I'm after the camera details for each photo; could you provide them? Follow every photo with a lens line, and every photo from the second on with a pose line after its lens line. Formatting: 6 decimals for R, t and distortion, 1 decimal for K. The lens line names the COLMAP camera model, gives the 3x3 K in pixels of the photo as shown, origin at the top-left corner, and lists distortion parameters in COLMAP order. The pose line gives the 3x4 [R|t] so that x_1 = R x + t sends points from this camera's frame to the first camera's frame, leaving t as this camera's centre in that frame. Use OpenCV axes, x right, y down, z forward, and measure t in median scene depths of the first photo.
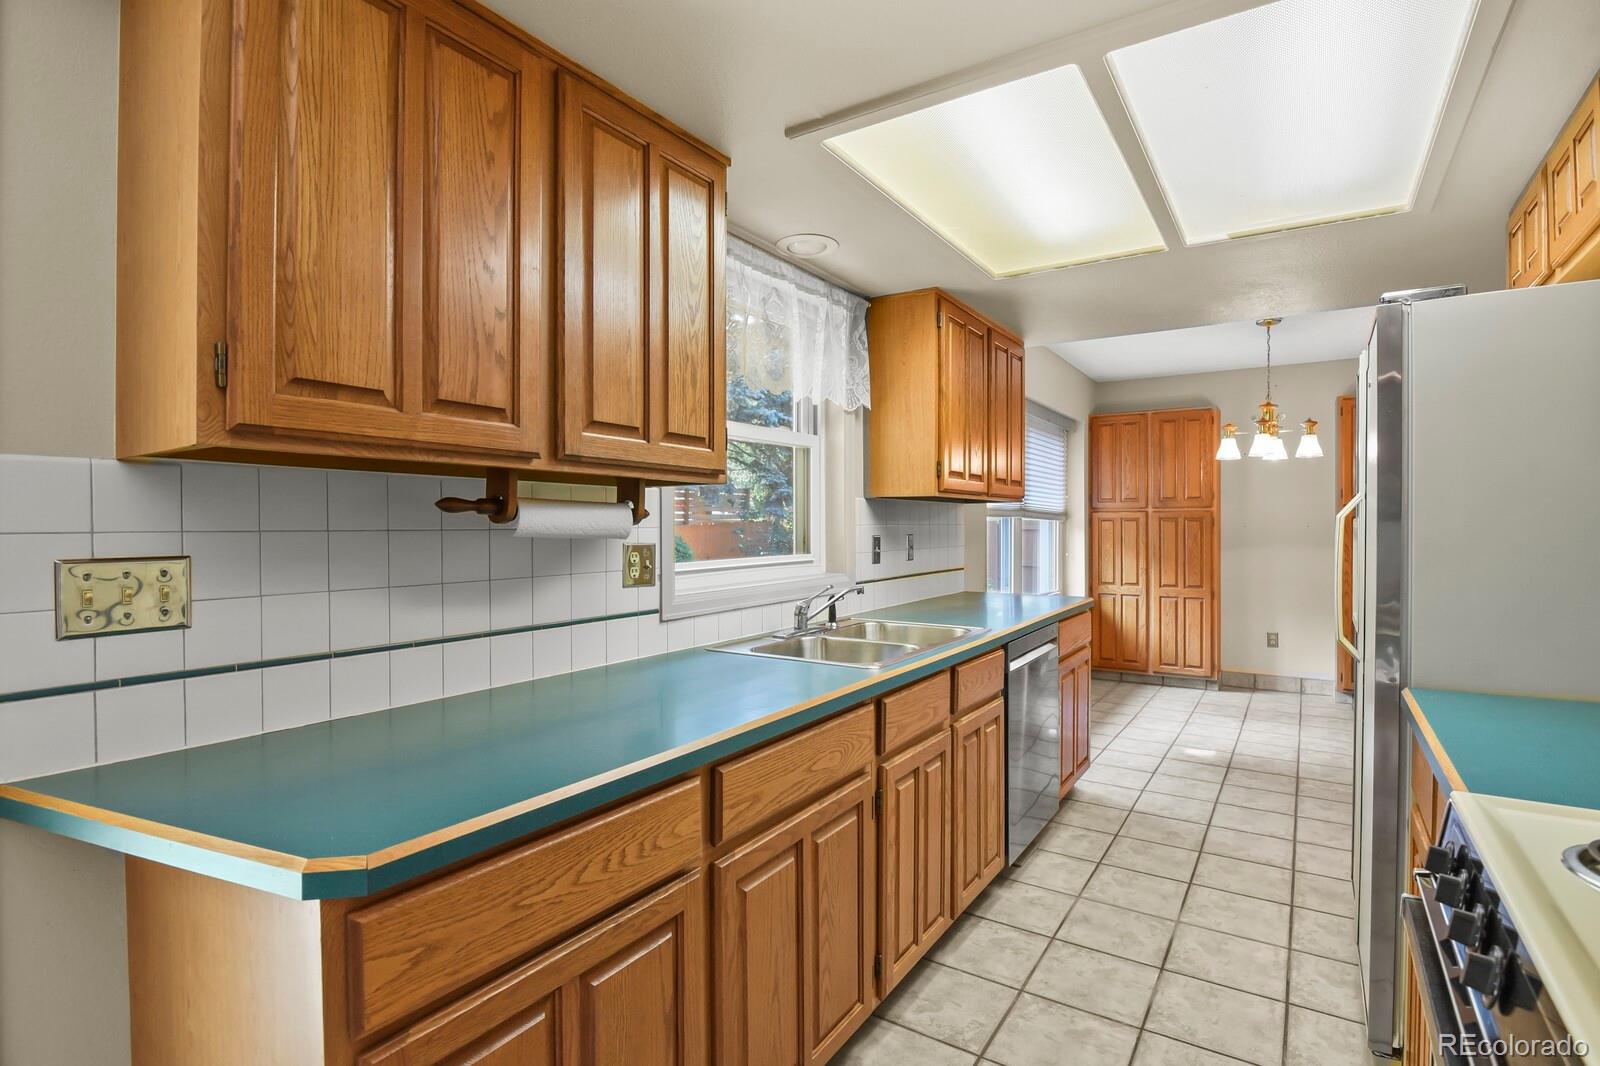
lens RADIAL K [[783.7, 0, 822.1], [0, 783.7, 530.3], [0, 0, 1]] dist [-0.002189, -0.000554]
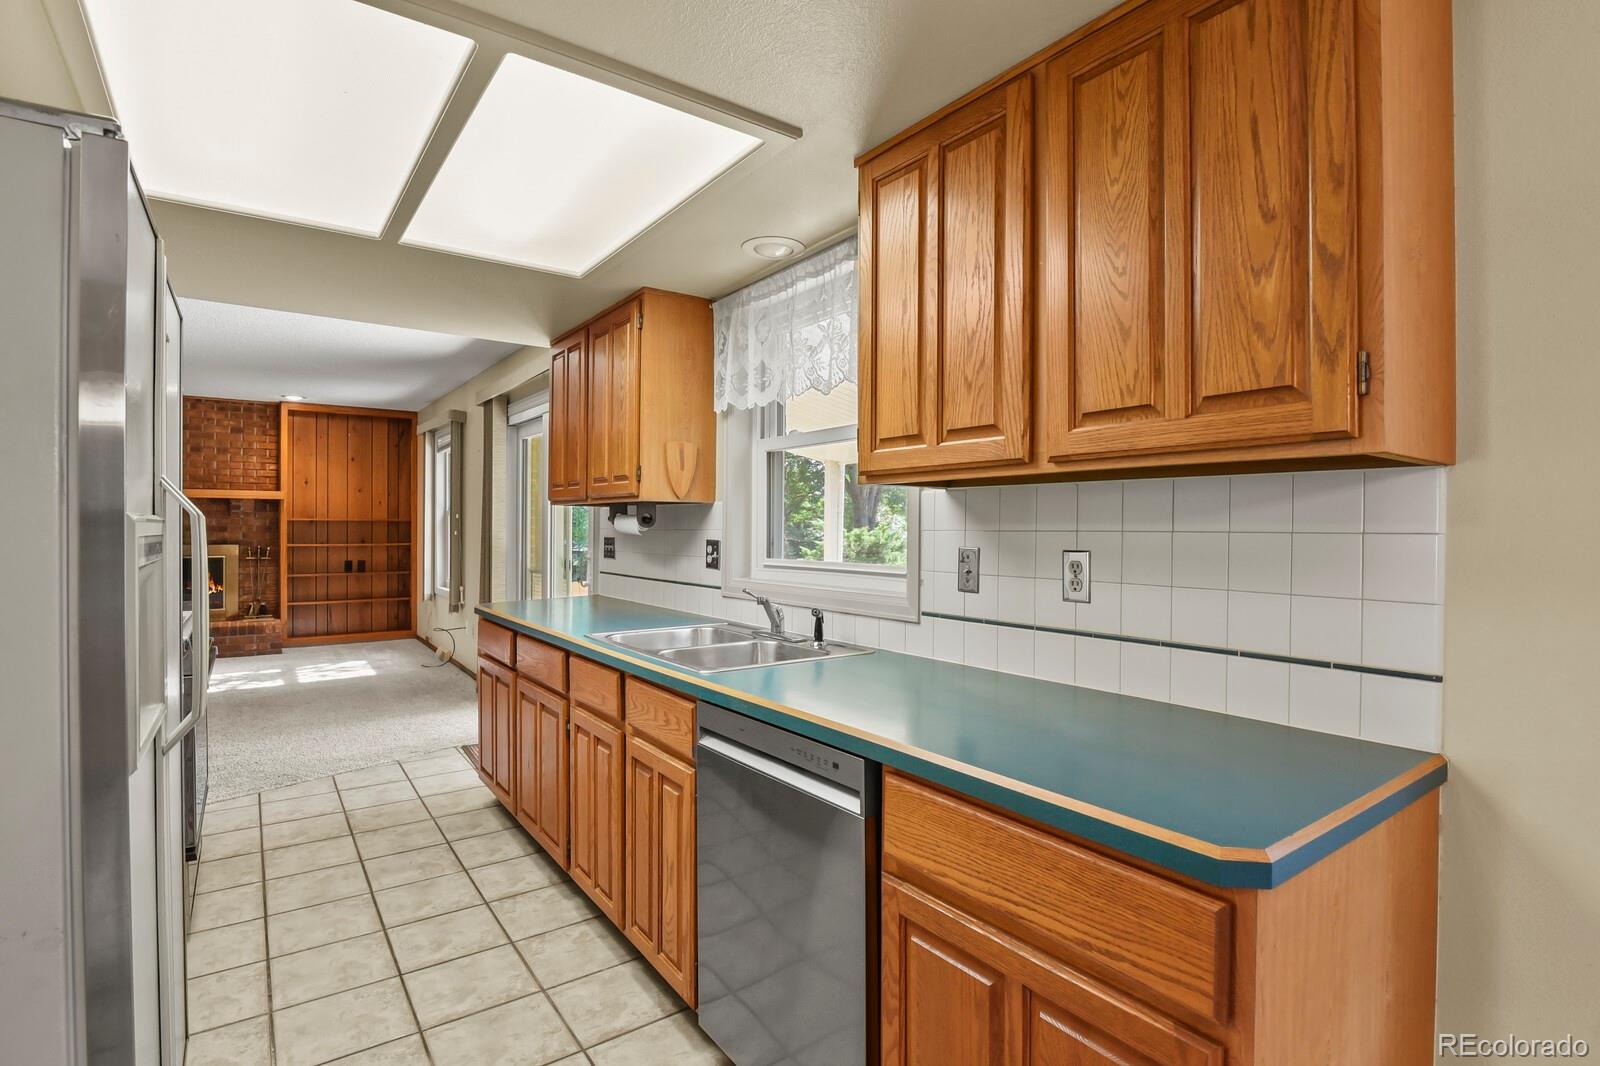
lens RADIAL K [[778.3, 0, 808.9], [0, 778.3, 529.1], [0, 0, 1]] dist [-0.012601, -0.005398]
pose [[-0.373981, 0.004263, -0.927427, 0.723714], [-0.007845, 0.999939, 0.007759, -0.011546], [0.927403, 0.010177, -0.373925, 1.163631]]
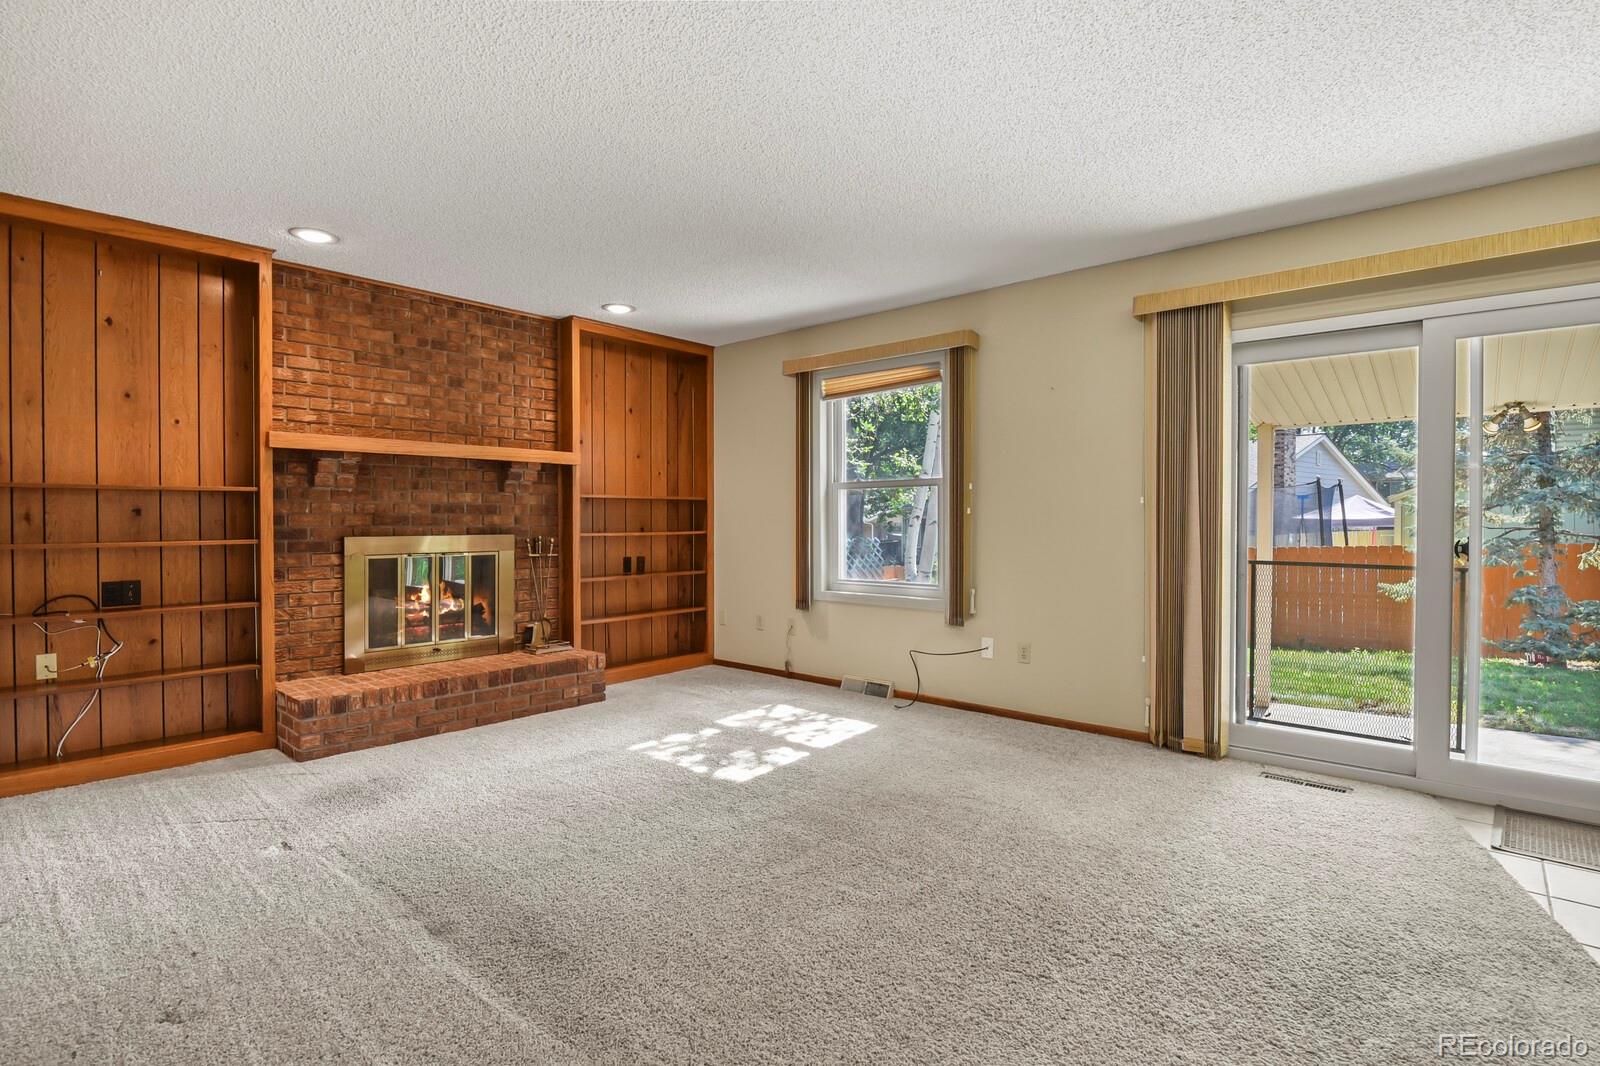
lens RADIAL K [[778.3, 0, 808.9], [0, 778.3, 529.1], [0, 0, 1]] dist [-0.012601, -0.005398]
pose [[-0.159332, 0.013527, -0.987132, 0.598235], [-0.001614, 0.999901, 0.013963, 0.037199], [0.987224, 0.003818, -0.159294, -0.594012]]
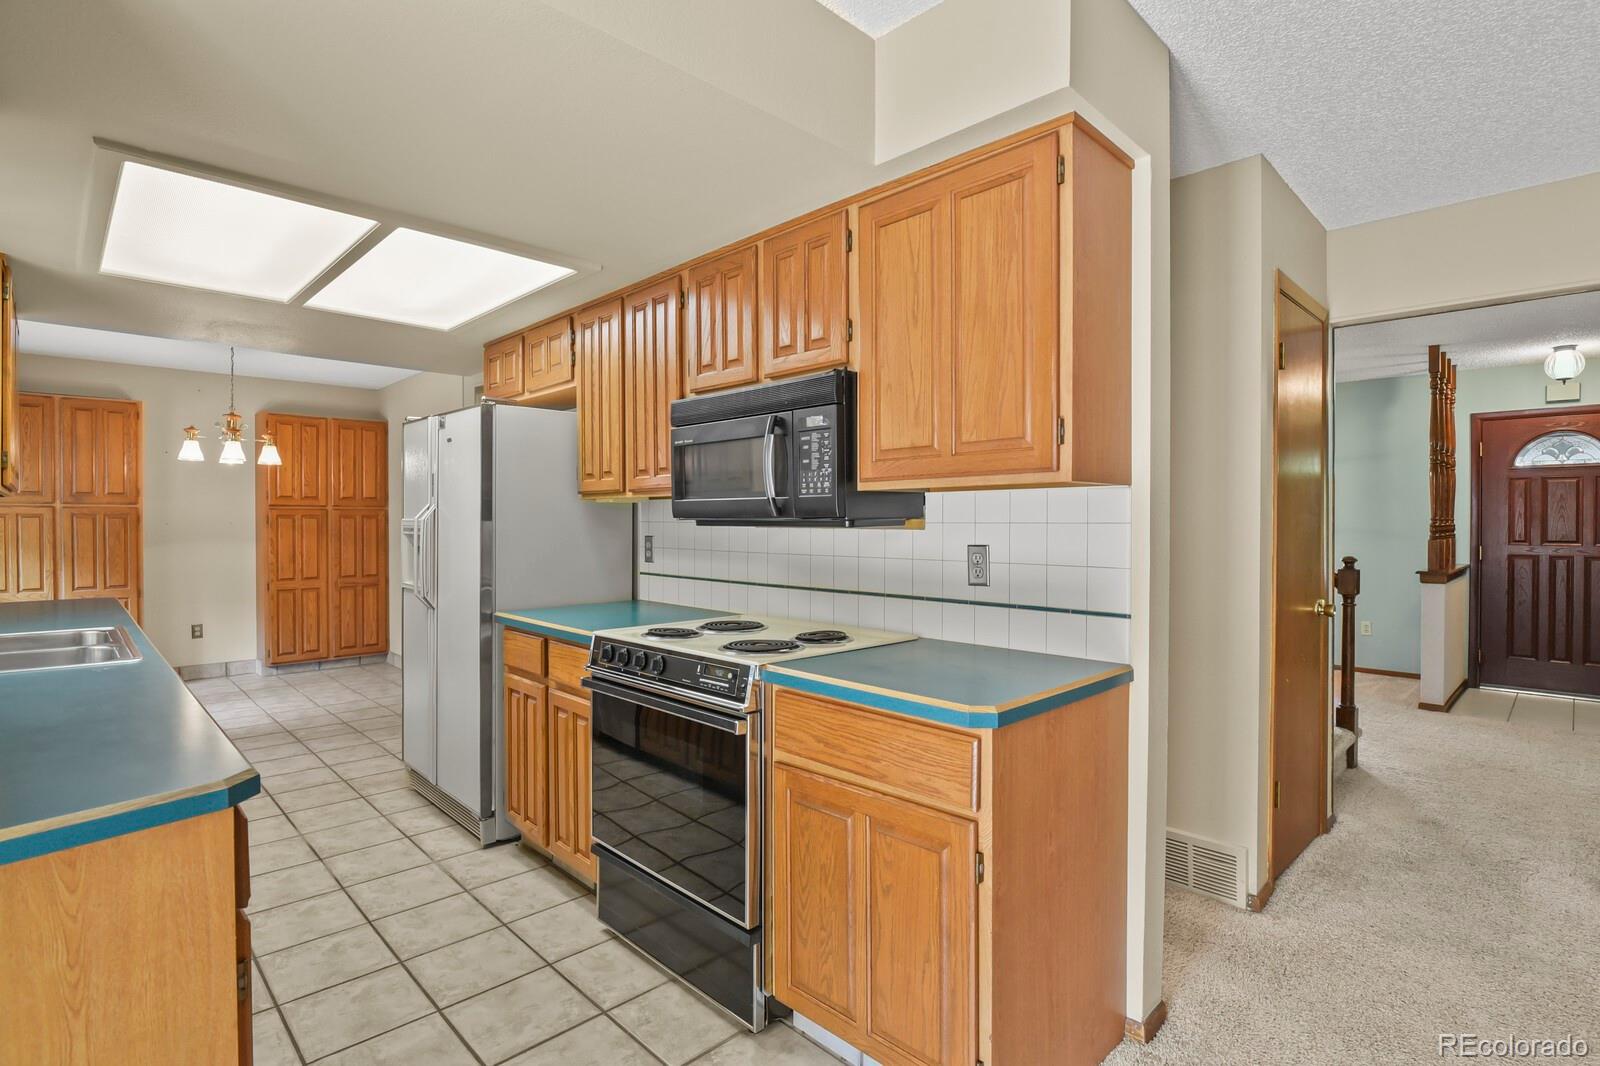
lens RADIAL K [[778.3, 0, 808.9], [0, 778.3, 529.1], [0, 0, 1]] dist [-0.012601, -0.005398]
pose [[0.232145, -0.006410, 0.972660, -0.462850], [0.002428, 0.999979, 0.006011, -0.003616], [-0.972678, 0.000966, 0.232155, -0.077366]]
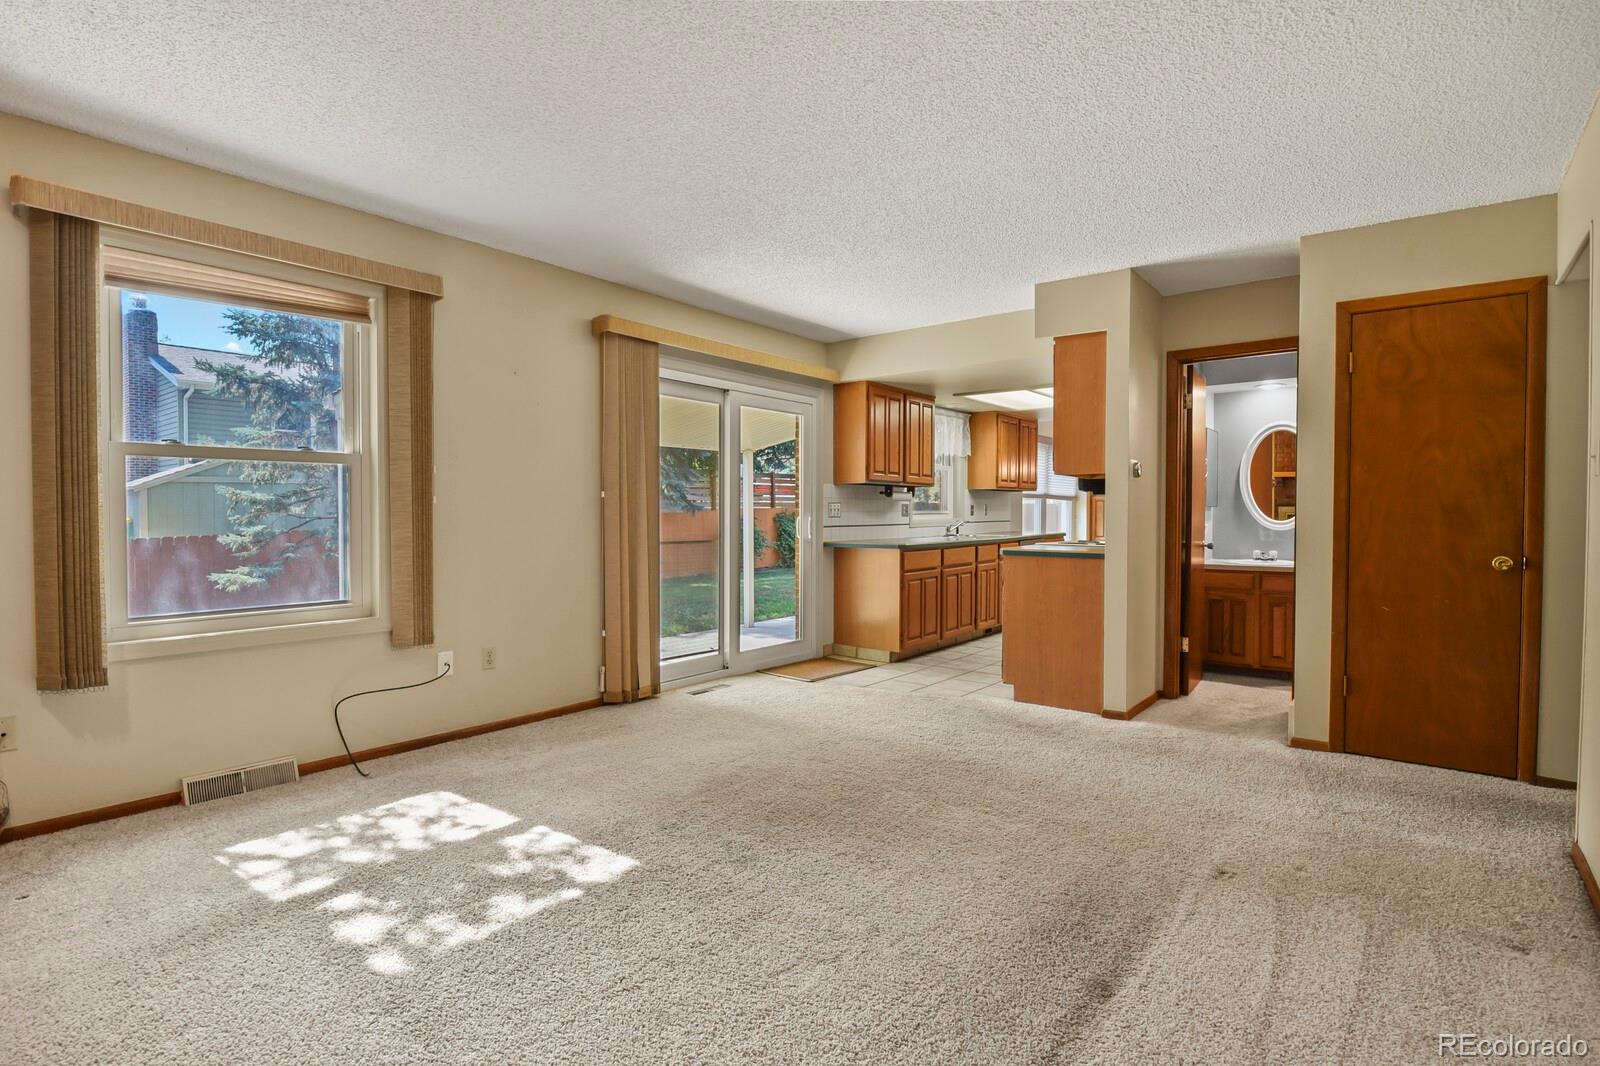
lens RADIAL K [[782.6, 0, 807.7], [0, 782.6, 529.4], [0, 0, 1]] dist [-0.018883, -0.001417]
pose [[0.993806, 0.008317, -0.110815, -0.184905], [-0.006058, 0.999767, 0.020704, 0.039762], [0.110961, -0.019904, 0.993625, -1.632875]]
